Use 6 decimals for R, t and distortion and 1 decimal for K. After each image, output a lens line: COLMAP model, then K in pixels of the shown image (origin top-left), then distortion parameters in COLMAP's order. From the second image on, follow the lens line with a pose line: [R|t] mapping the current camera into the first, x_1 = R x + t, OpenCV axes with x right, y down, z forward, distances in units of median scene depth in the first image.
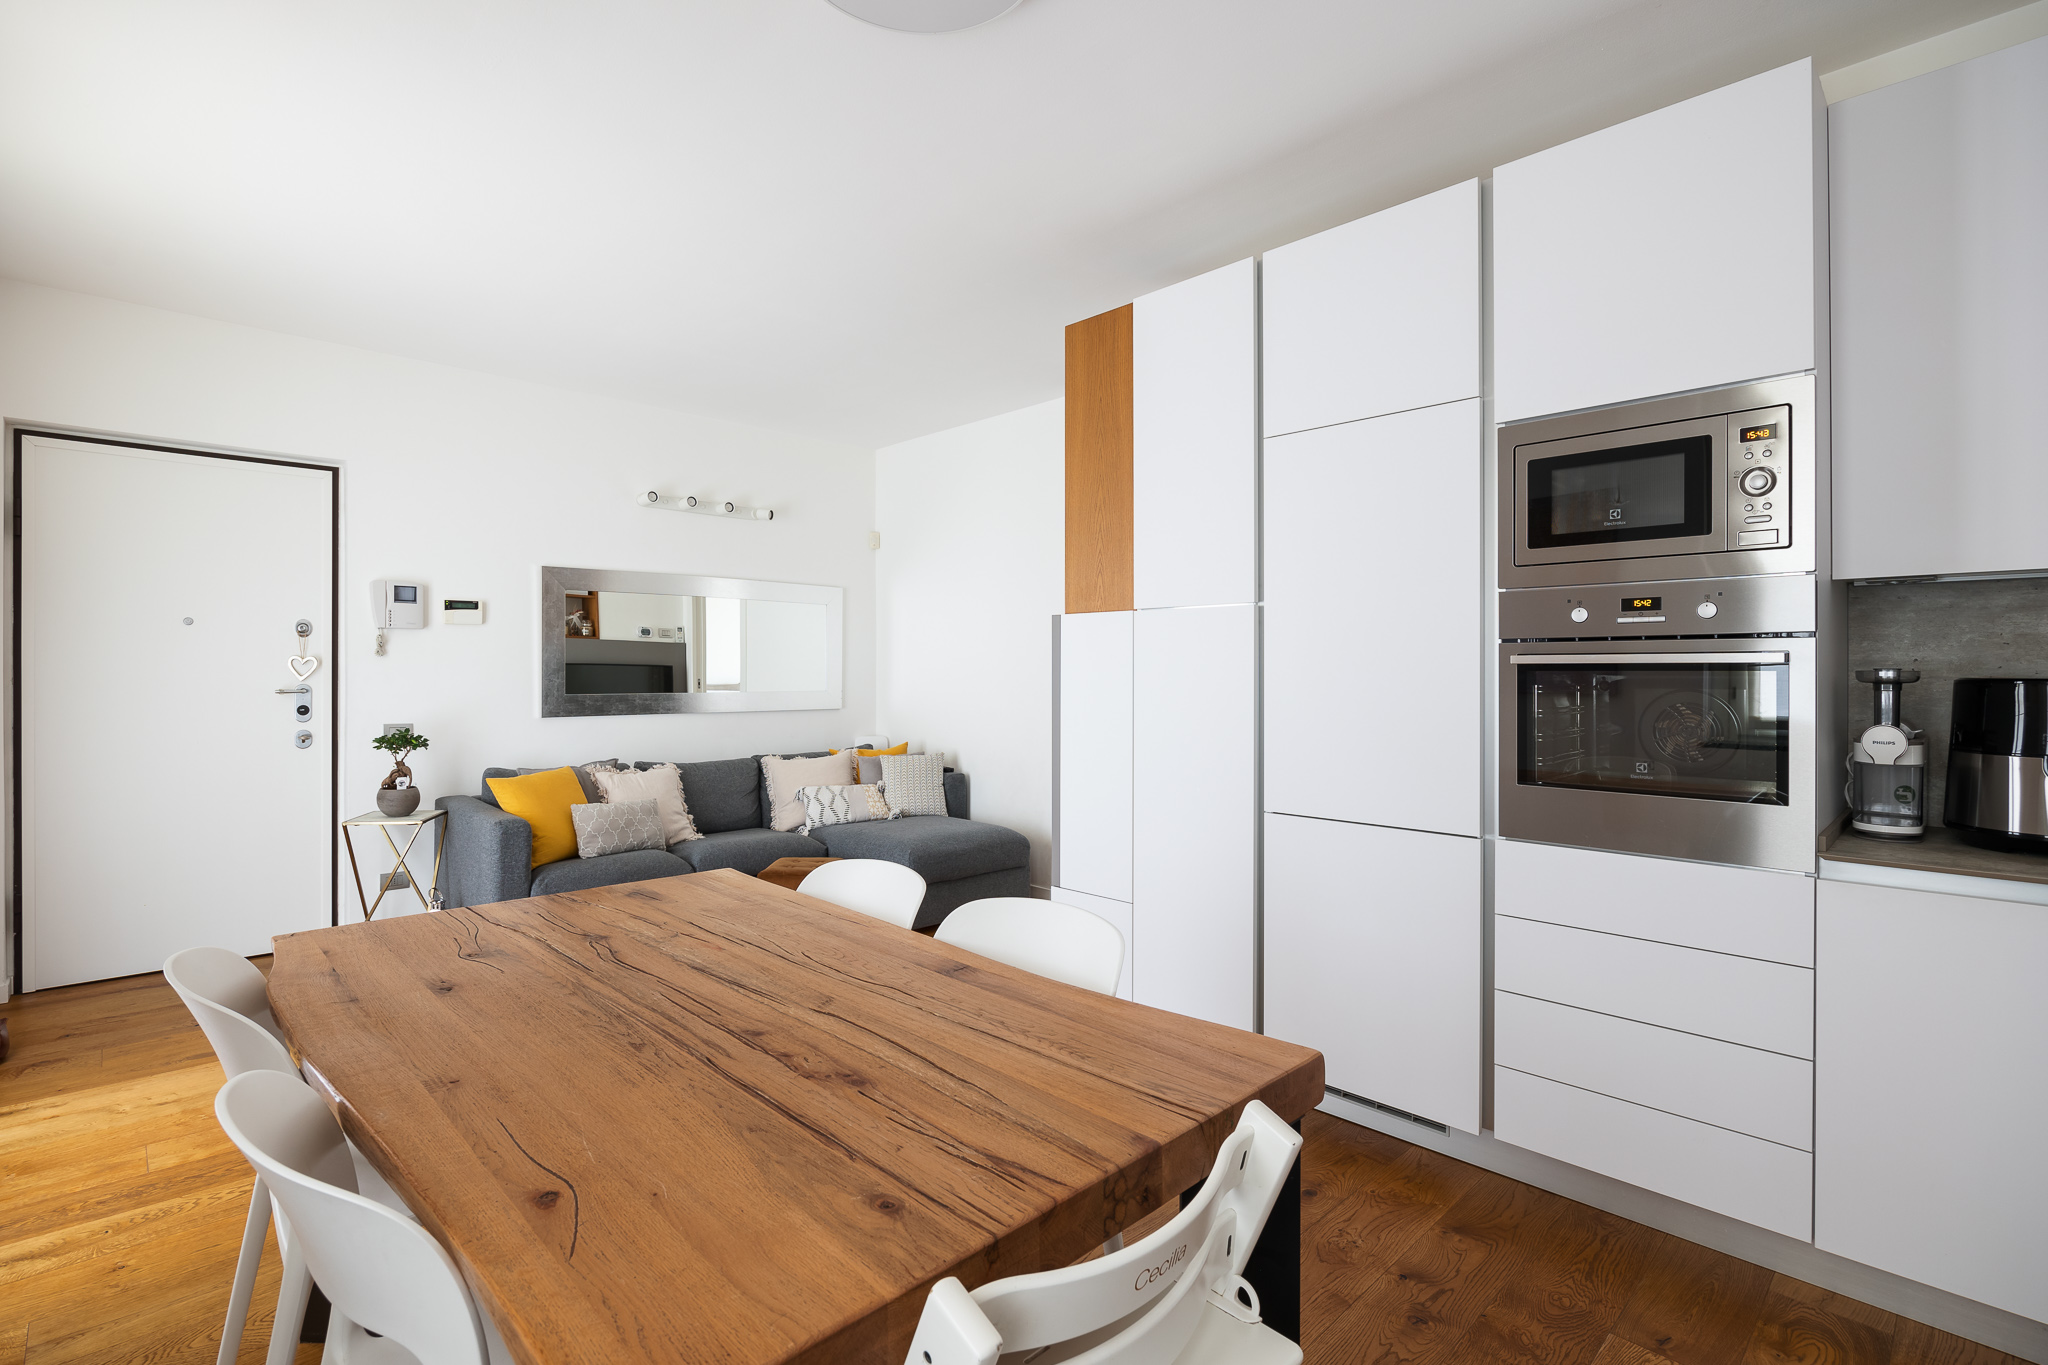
lens RADIAL K [[961.9, 0, 1020.4], [0, 961.9, 669.3], [0, 0, 1]] dist [-0.002651, -0.000363]
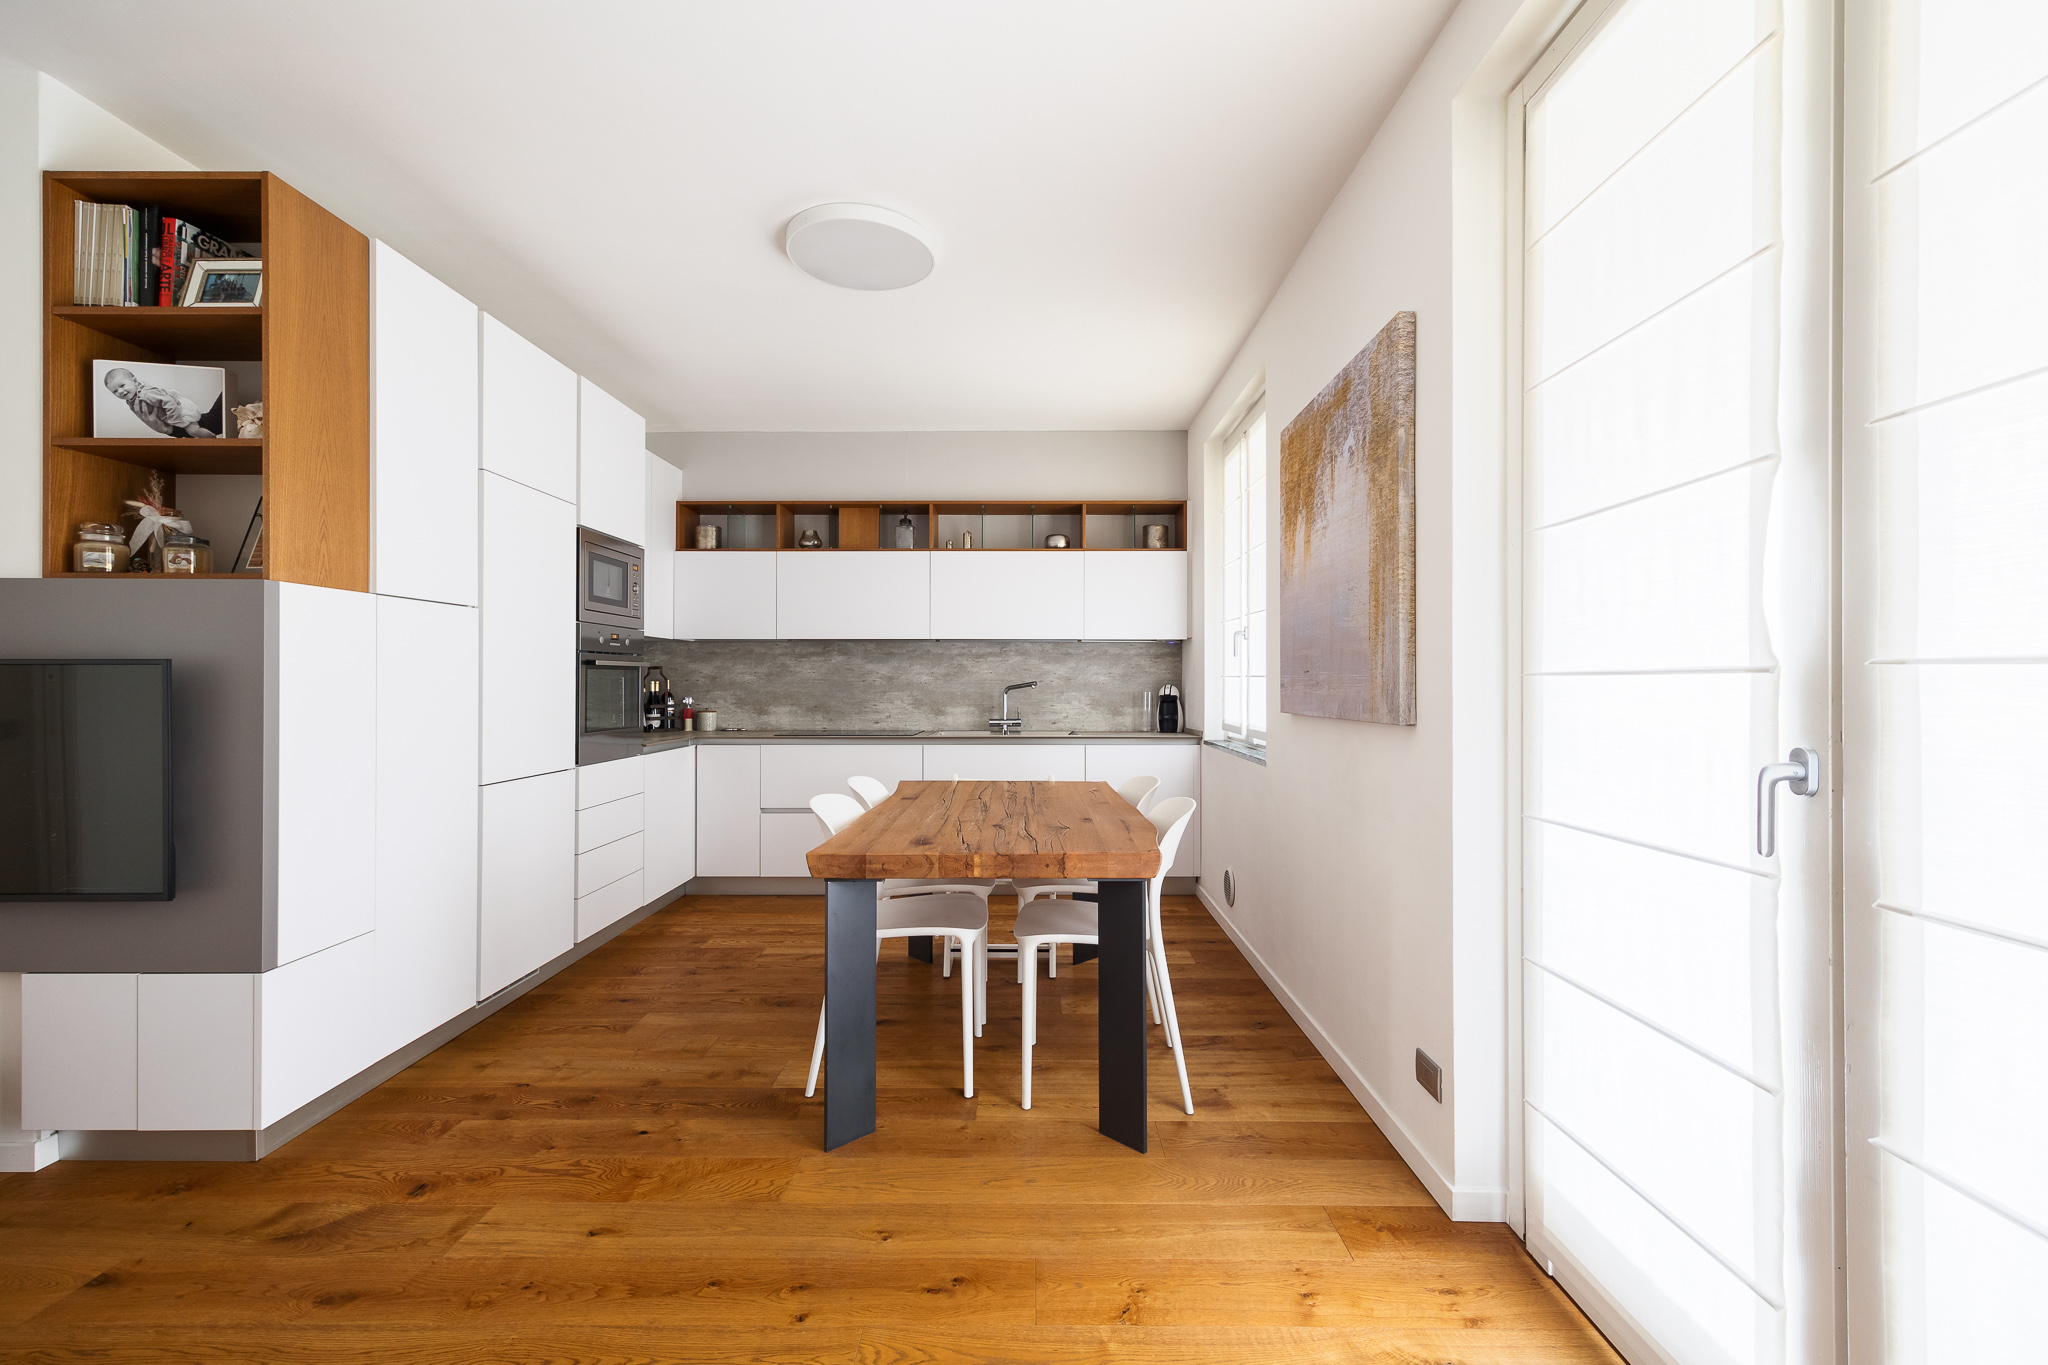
lens RADIAL K [[864.9, 0, 1022.7], [0, 864.9, 681.8], [0, 0, 1]] dist [0.007934, -0.000661]
pose [[-0.713221, -0.002709, 0.700934, -0.589277], [-0.002695, 0.999996, 0.001123, 0.010724], [-0.700934, -0.001089, -0.713225, 0.793504]]
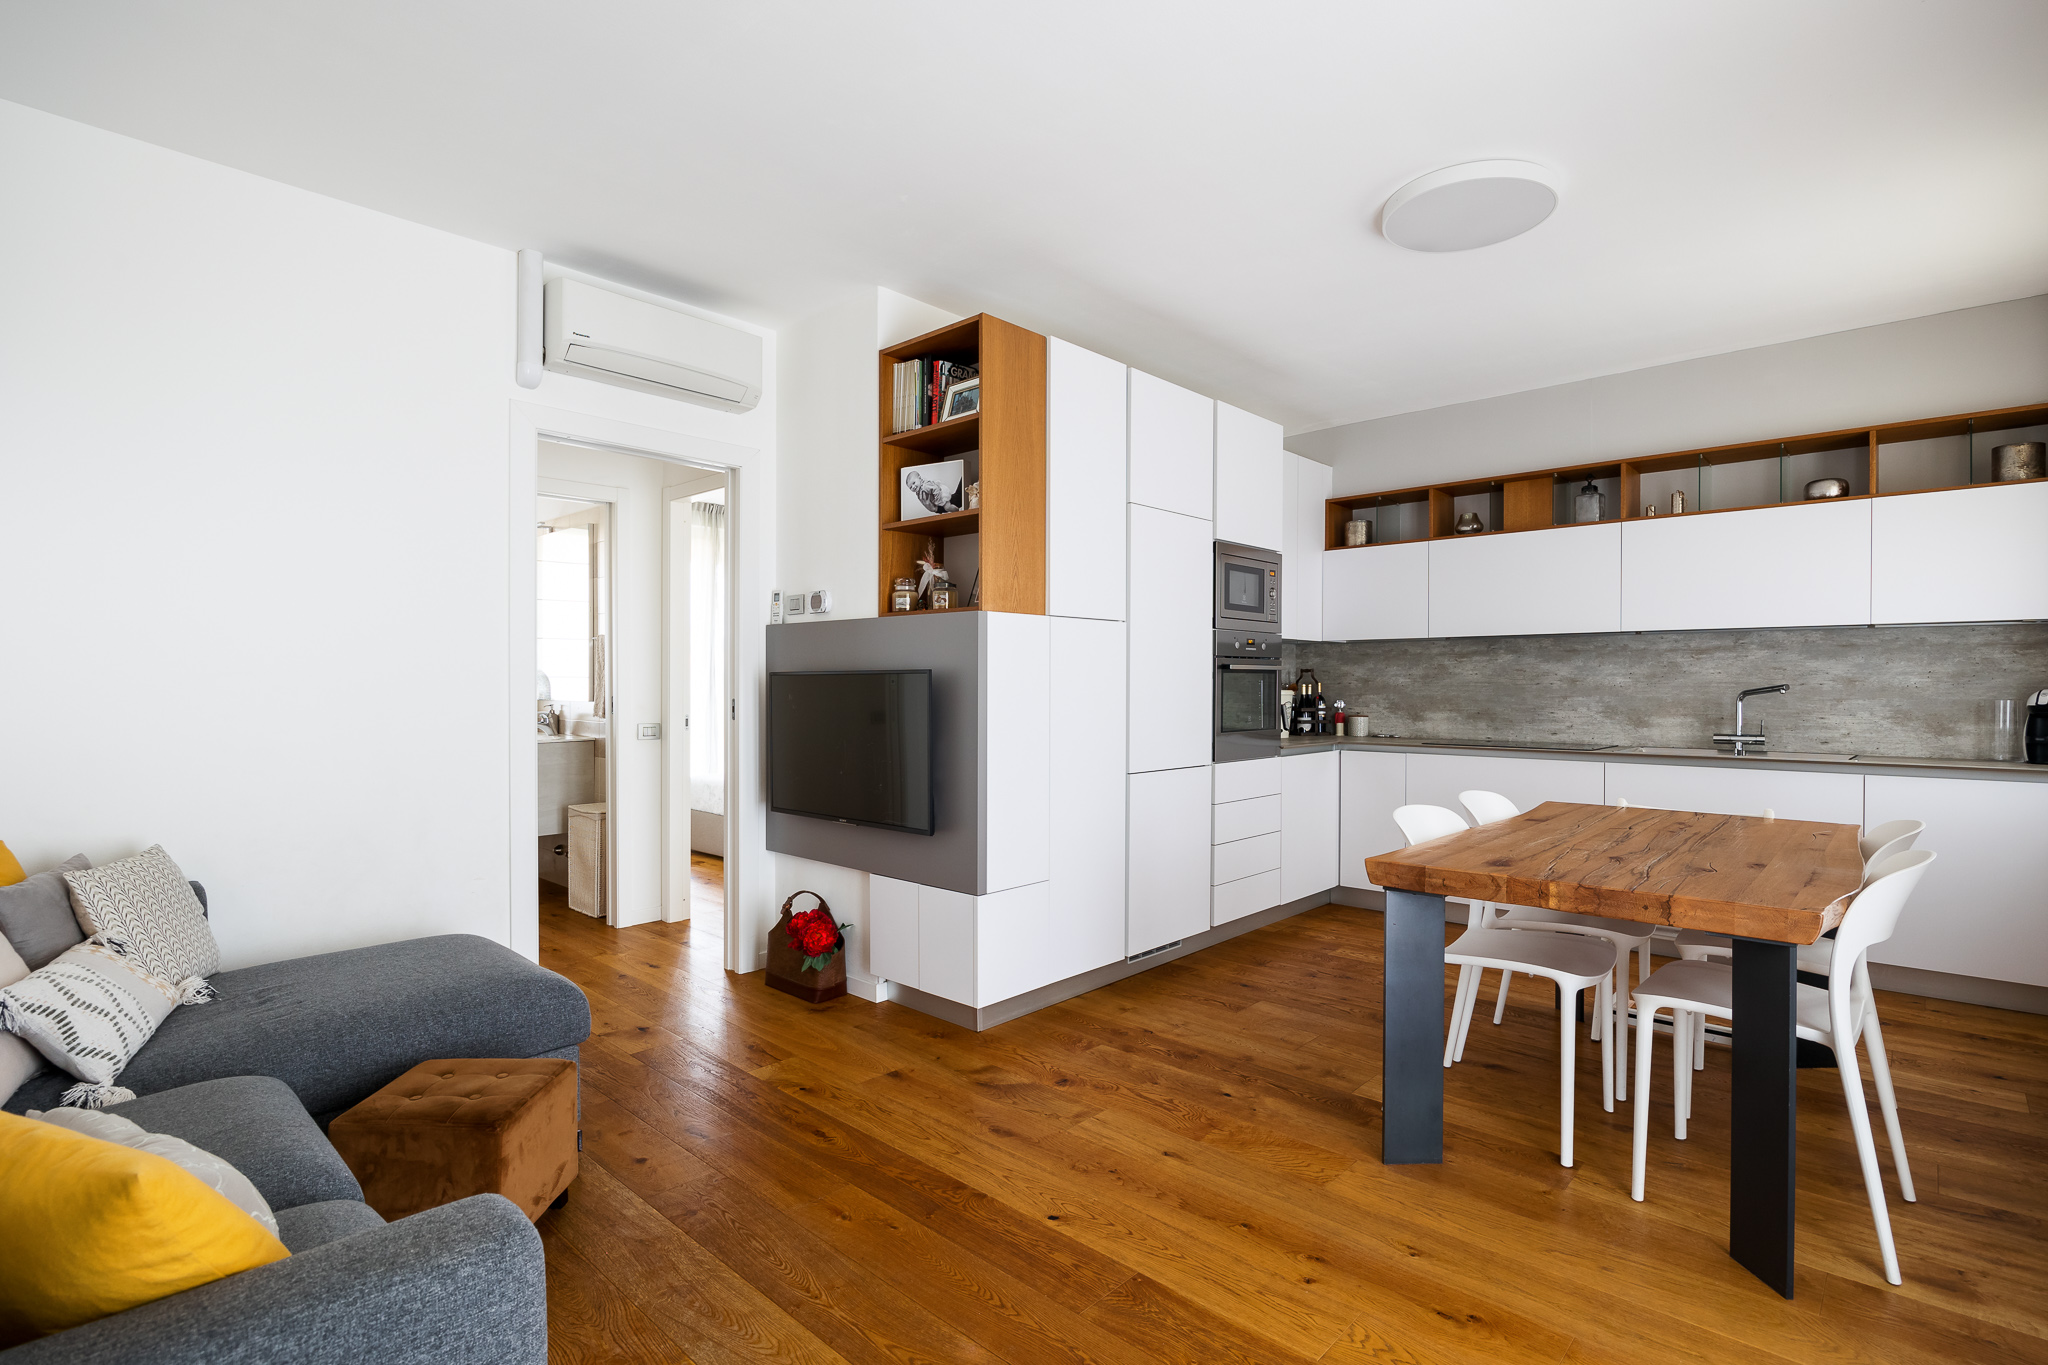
lens RADIAL K [[972.3, 0, 1028.2], [0, 972.3, 691.7], [0, 0, 1]] dist [-0.014197, -0.000073]
pose [[-0.053437, -0.010142, 0.998520, -0.690266], [-0.001111, 0.999948, 0.010097, 0.009973], [-0.998571, -0.000570, -0.053446, 0.747750]]
